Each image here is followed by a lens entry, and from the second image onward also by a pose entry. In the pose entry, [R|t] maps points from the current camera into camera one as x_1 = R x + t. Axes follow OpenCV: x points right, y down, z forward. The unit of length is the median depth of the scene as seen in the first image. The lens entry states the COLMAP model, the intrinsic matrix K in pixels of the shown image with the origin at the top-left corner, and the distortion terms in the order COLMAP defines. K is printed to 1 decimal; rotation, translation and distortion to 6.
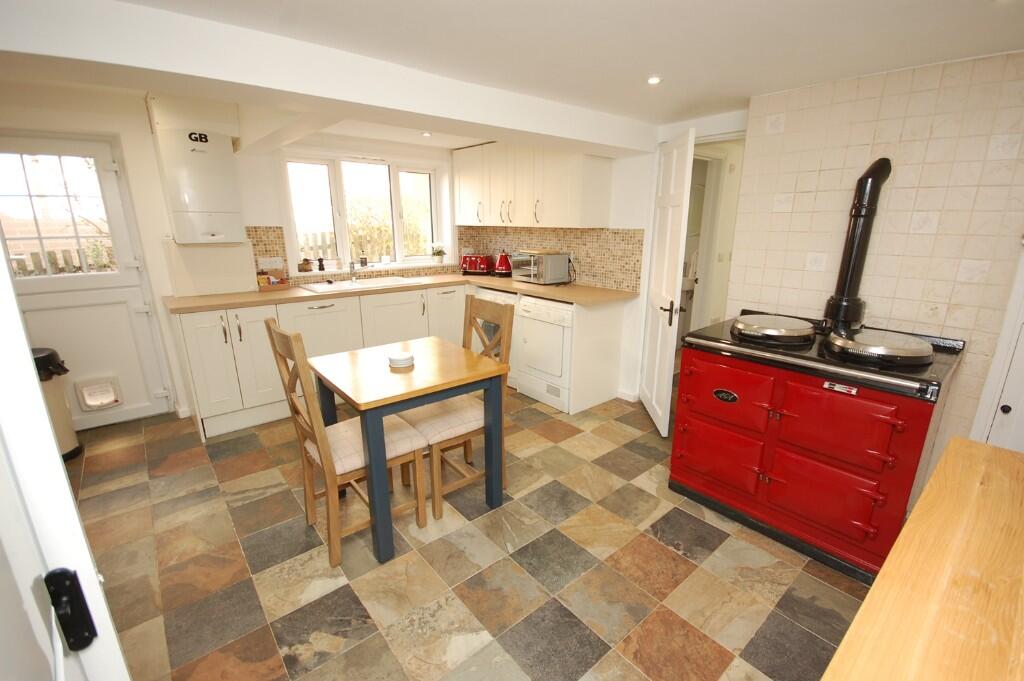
lens RADIAL K [[451.4, 0, 520.3], [0, 451.4, 342.2], [0, 0, 1]] dist [-0.008607, -0.001875]
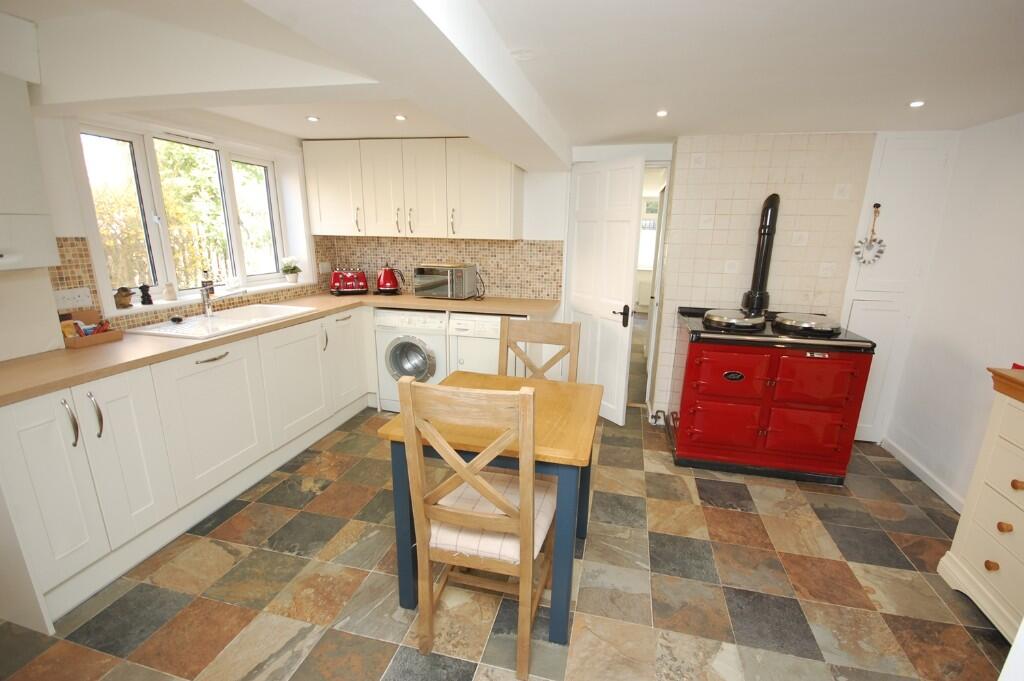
lens RADIAL K [[451.4, 0, 521.0], [0, 451.4, 342.9], [0, 0, 1]] dist [-0.008607, -0.001875]
pose [[0.805706, -0.131535, 0.577527, -0.445610], [0.138490, 0.989839, 0.032234, -0.057831], [-0.575898, 0.054011, 0.815735, 0.191241]]
